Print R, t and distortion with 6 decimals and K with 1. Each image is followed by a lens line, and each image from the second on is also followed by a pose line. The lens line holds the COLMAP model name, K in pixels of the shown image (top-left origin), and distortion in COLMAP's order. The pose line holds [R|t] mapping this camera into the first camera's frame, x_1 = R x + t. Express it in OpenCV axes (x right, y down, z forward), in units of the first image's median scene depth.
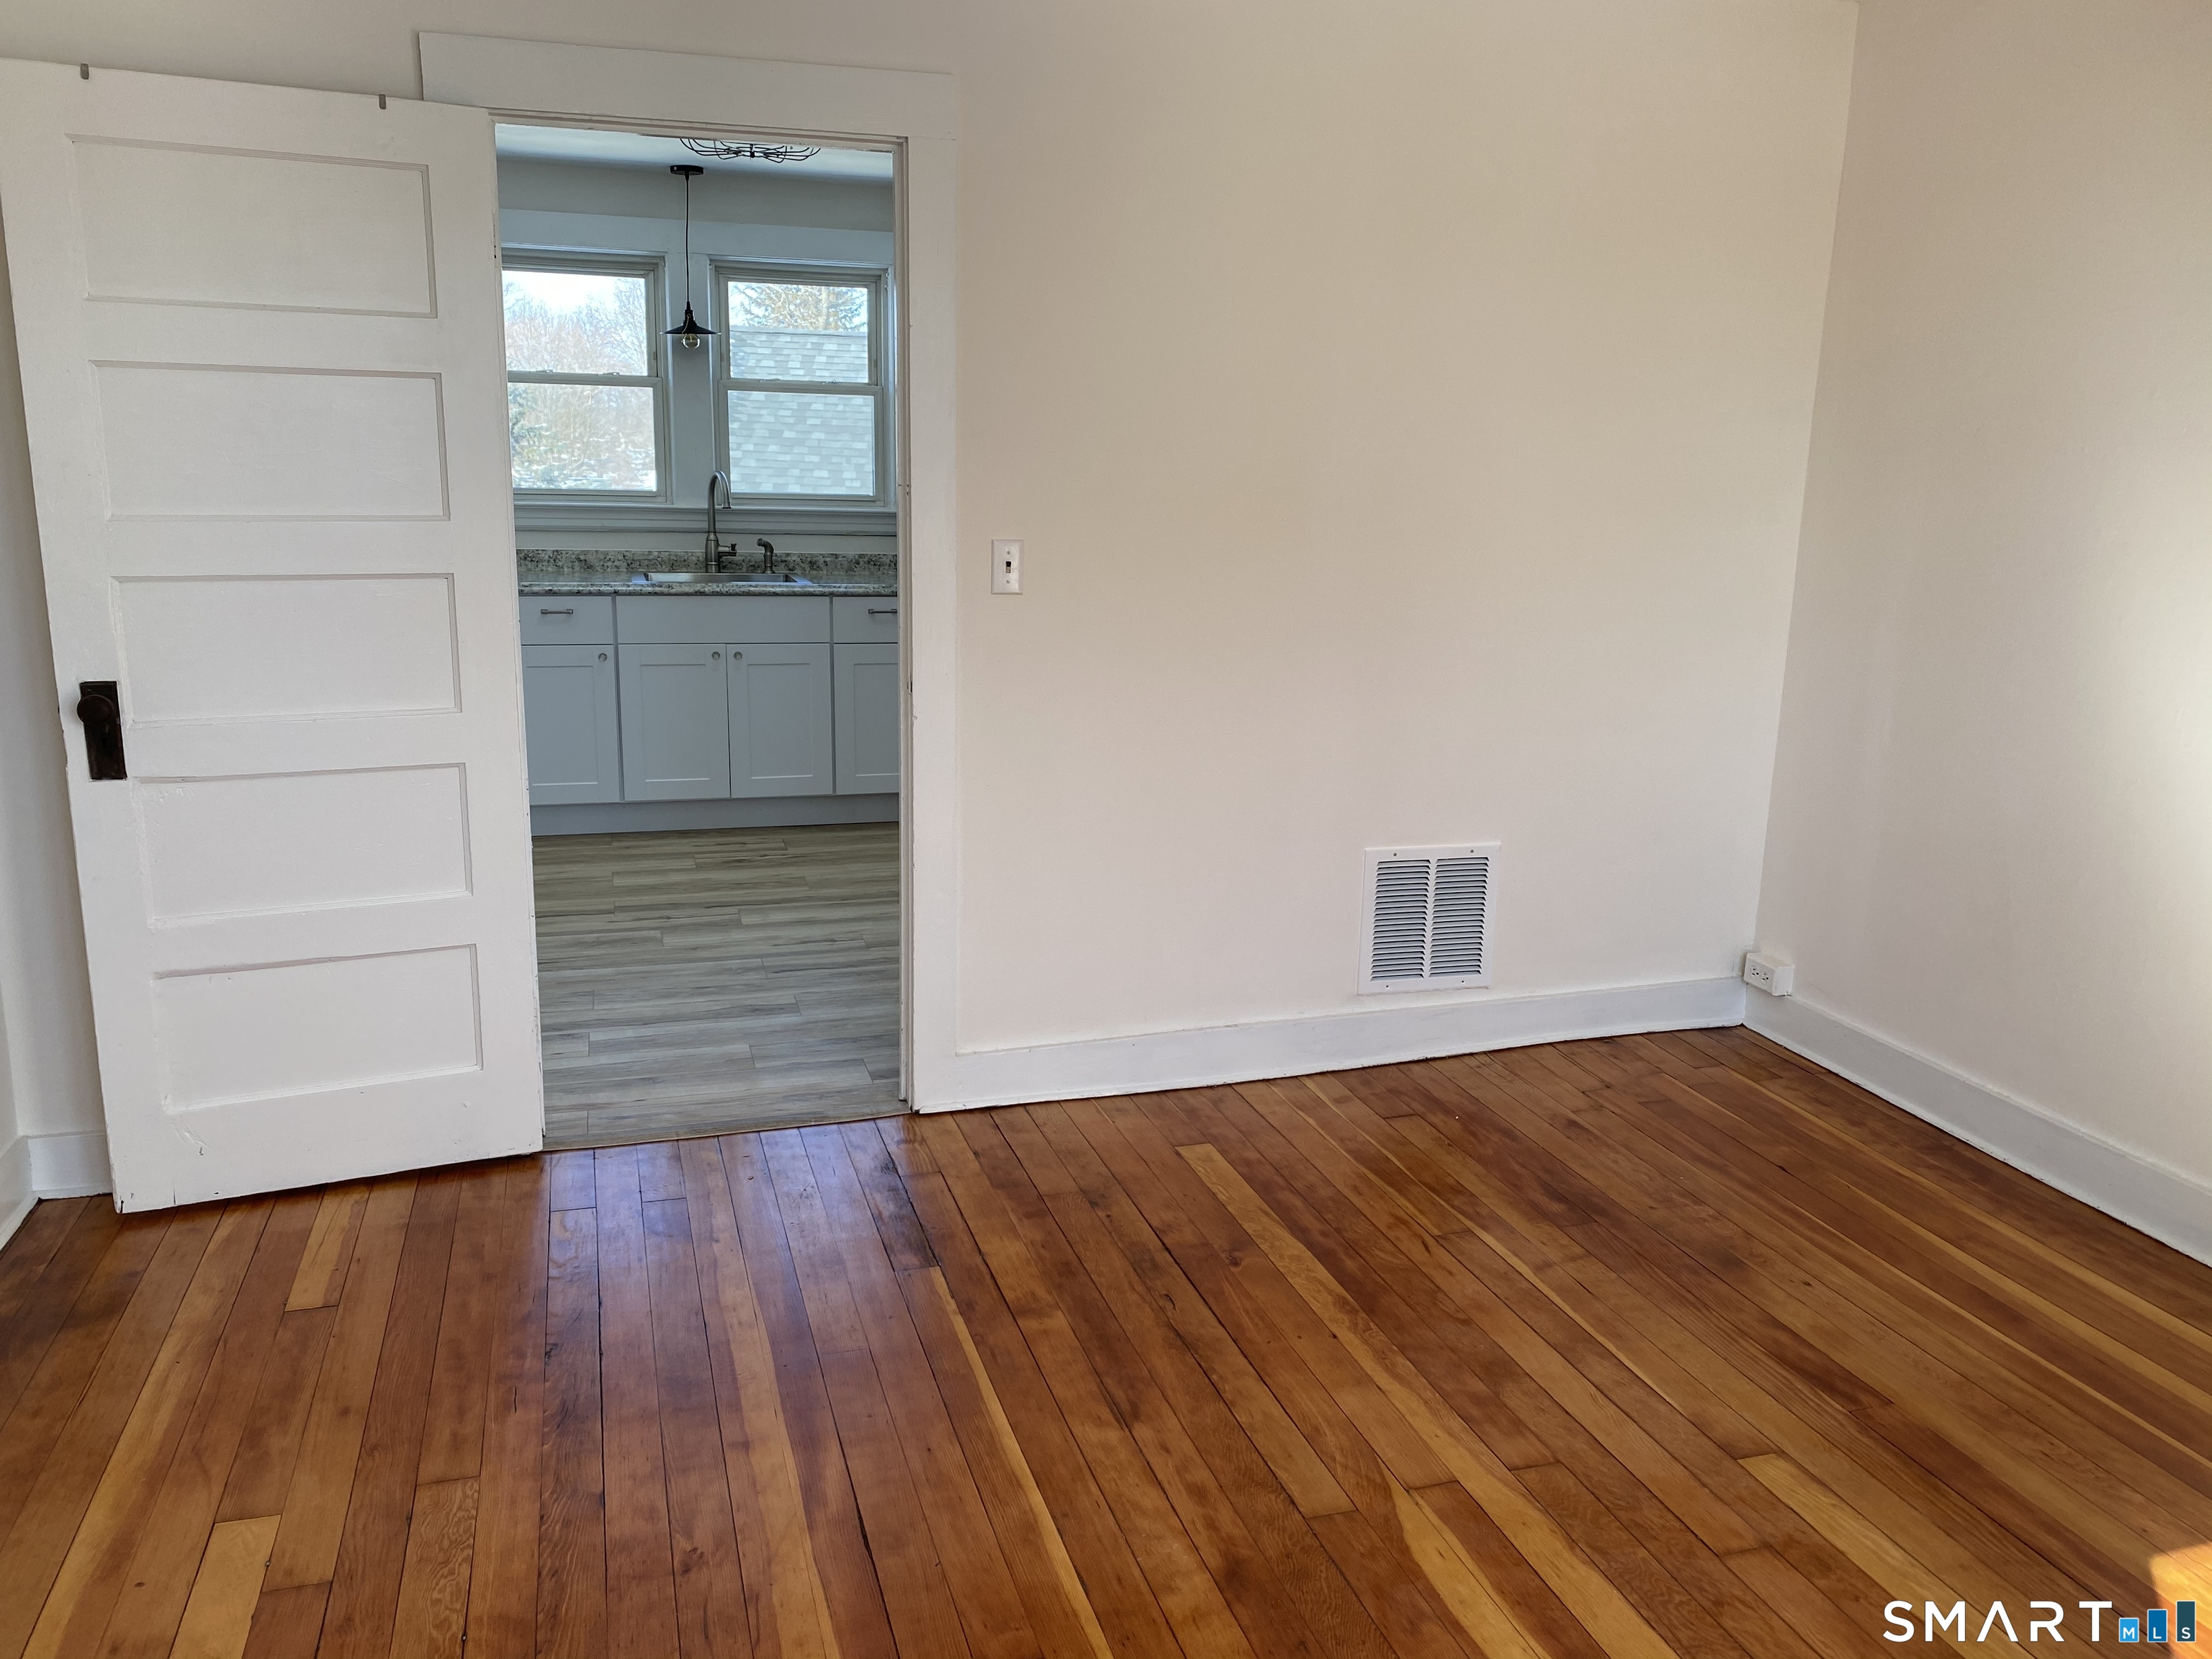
lens RADIAL K [[1686.0, 0, 1106.0], [0, 1686.0, 829.5], [0, 0, 1]] dist [0.088553, -0.141309]
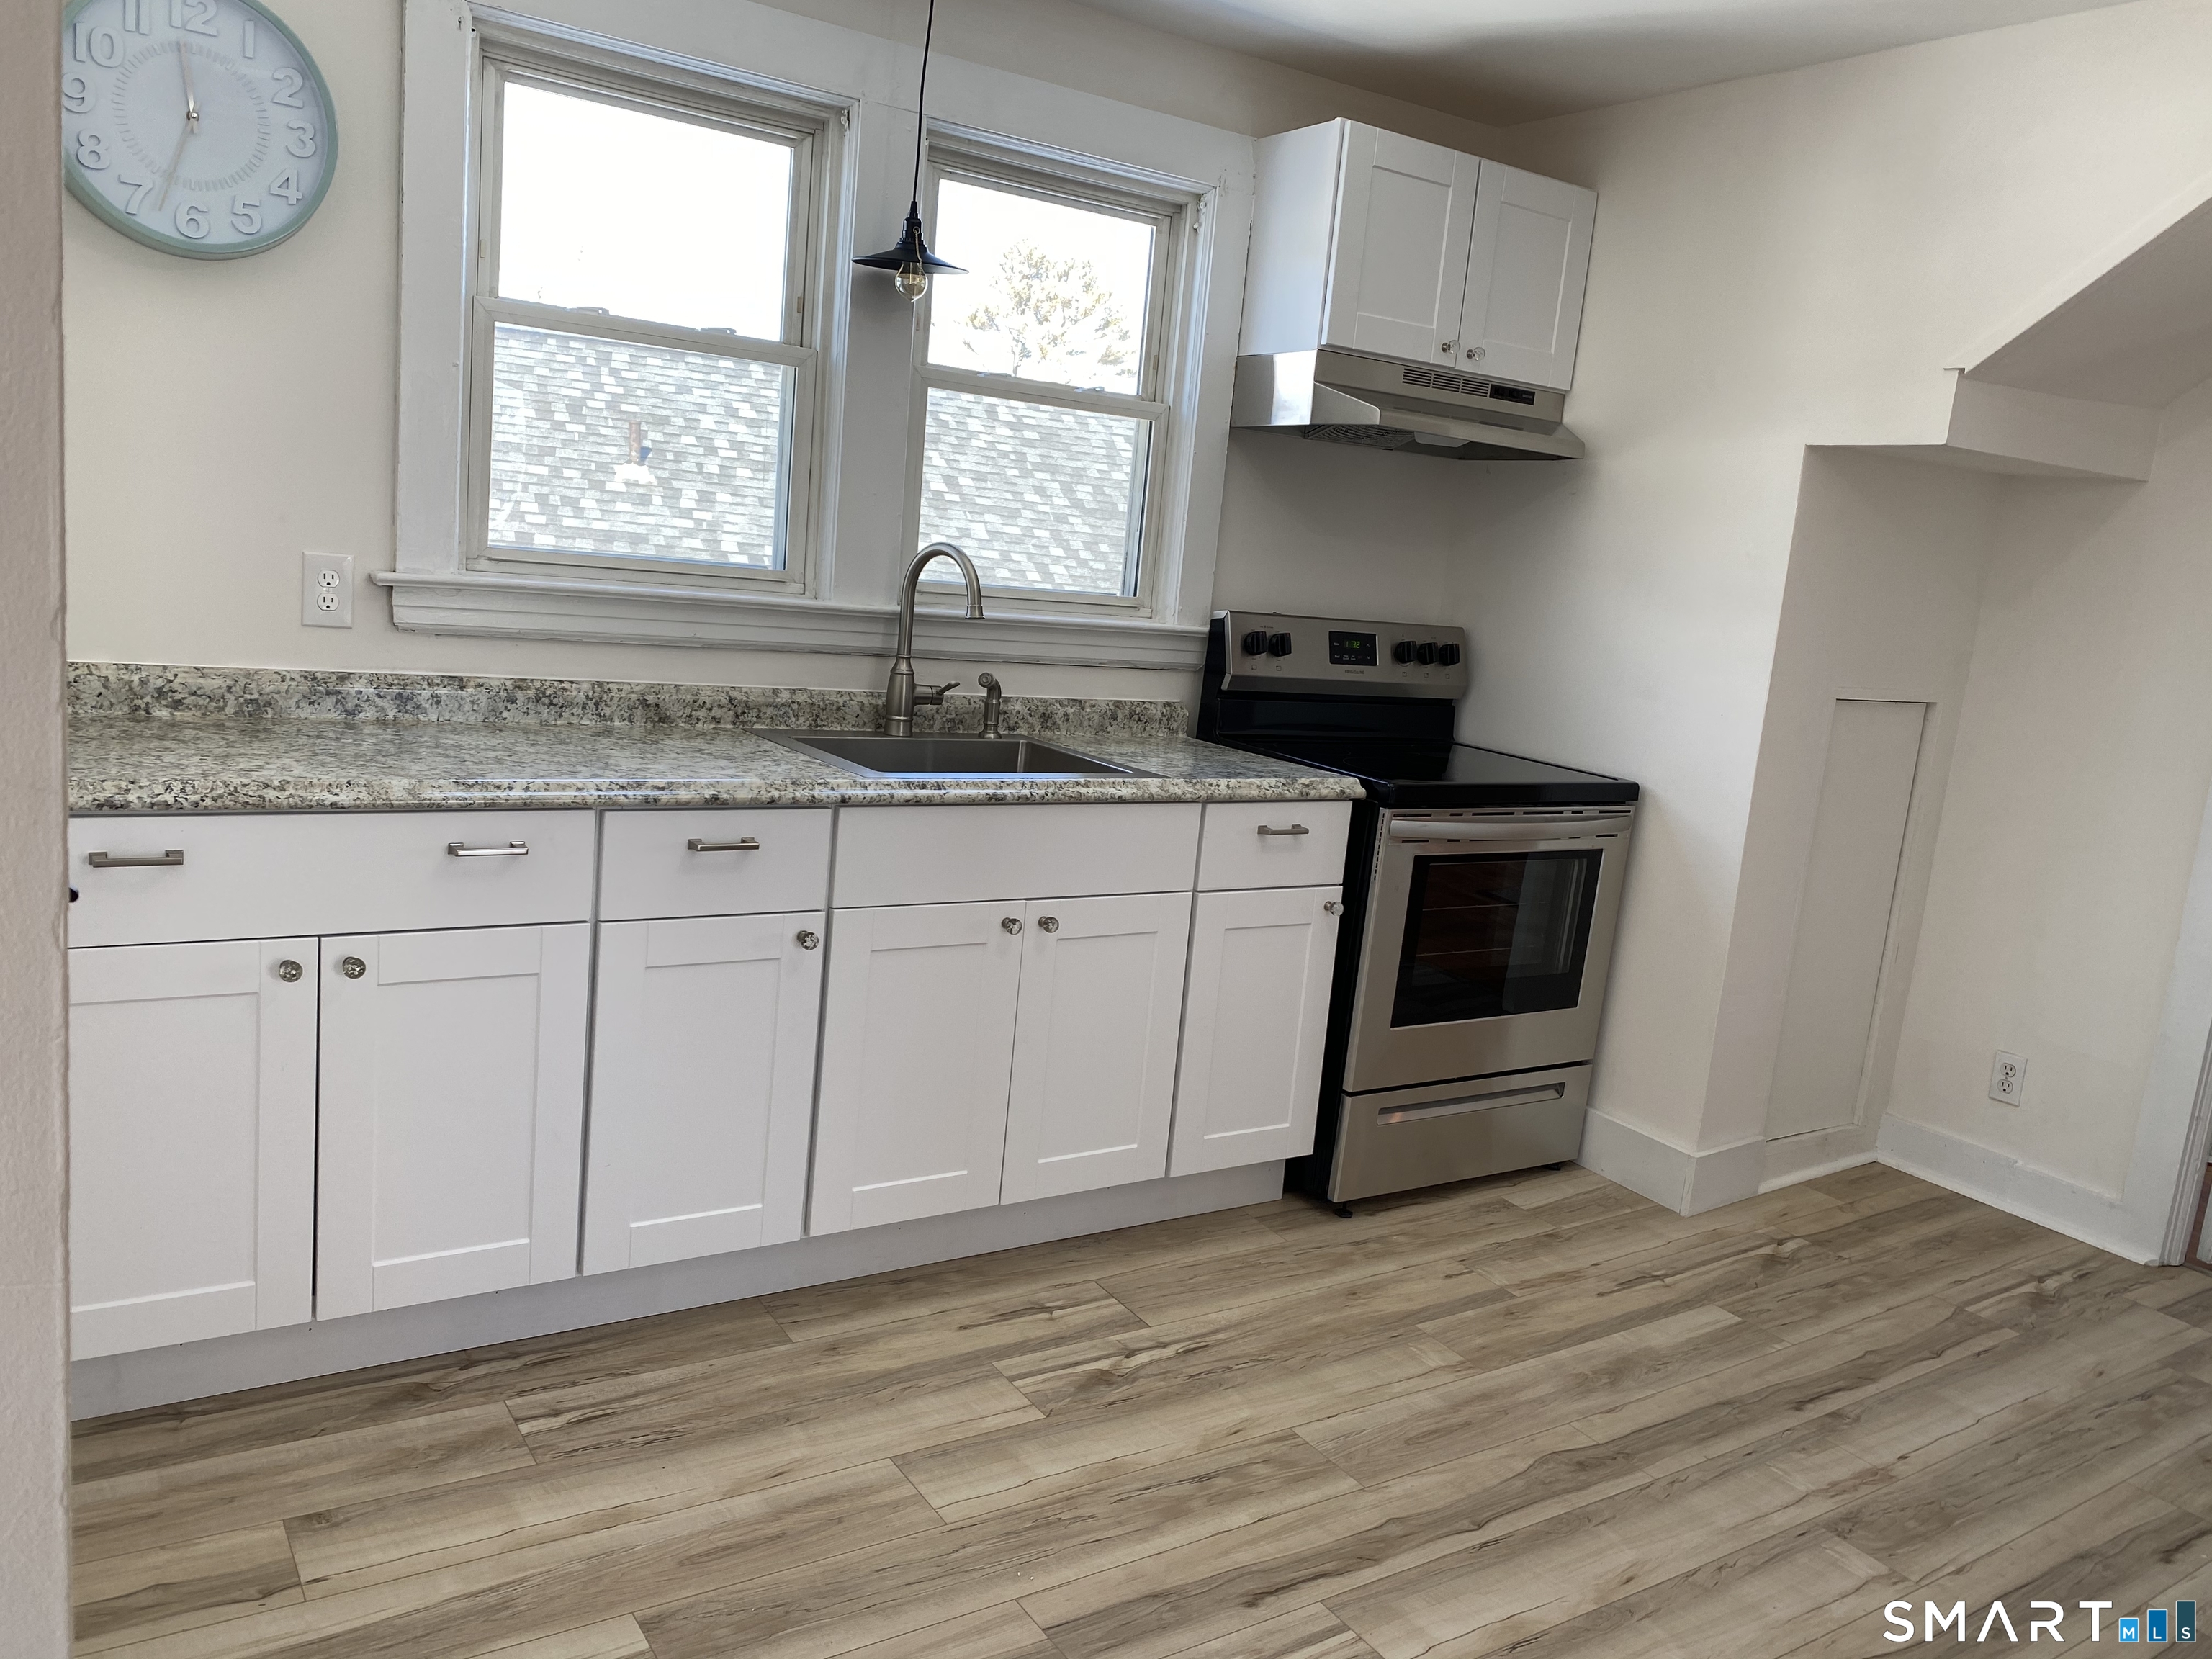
lens RADIAL K [[1686.0, 0, 1106.0], [0, 1686.0, 829.5], [0, 0, 1]] dist [0.088553, -0.141309]
pose [[0.952653, 0.015674, 0.303654, -0.340159], [-0.006592, 0.999500, -0.030911, -0.111834], [-0.303987, 0.027446, 0.952281, 0.514822]]
